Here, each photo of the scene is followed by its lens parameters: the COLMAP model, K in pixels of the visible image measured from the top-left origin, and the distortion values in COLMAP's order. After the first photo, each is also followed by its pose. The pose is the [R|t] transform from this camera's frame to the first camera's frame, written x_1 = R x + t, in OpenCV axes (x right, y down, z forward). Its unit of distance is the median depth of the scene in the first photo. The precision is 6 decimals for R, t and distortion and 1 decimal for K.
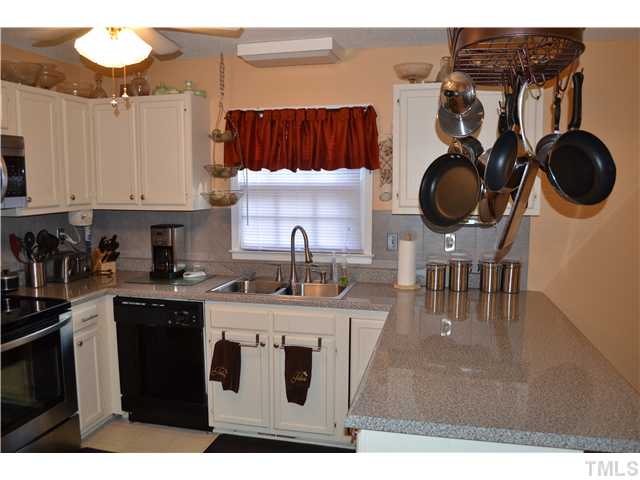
lens RADIAL K [[516.9, 0, 320.0], [0, 516.9, 240.0], [0, 0, 1]] dist [-0.075006, -0.002637]
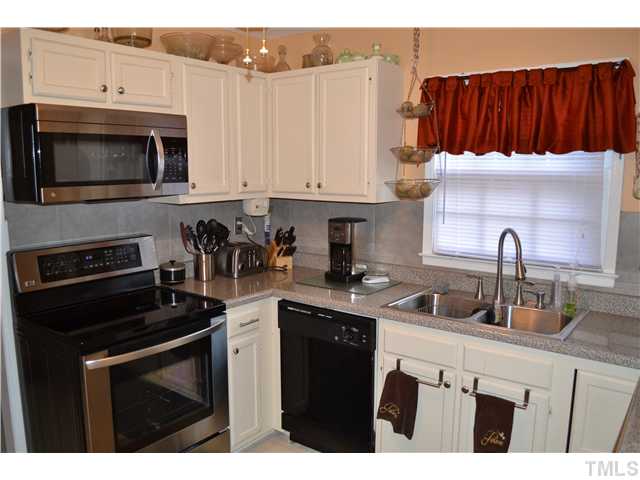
lens RADIAL K [[516.9, 0, 320.0], [0, 516.9, 240.0], [0, 0, 1]] dist [-0.075006, -0.002637]
pose [[0.913644, 0.059303, -0.402166, 0.006165], [-0.049158, 0.998160, 0.035511, -0.023607], [0.403532, -0.012674, 0.914878, 0.215212]]
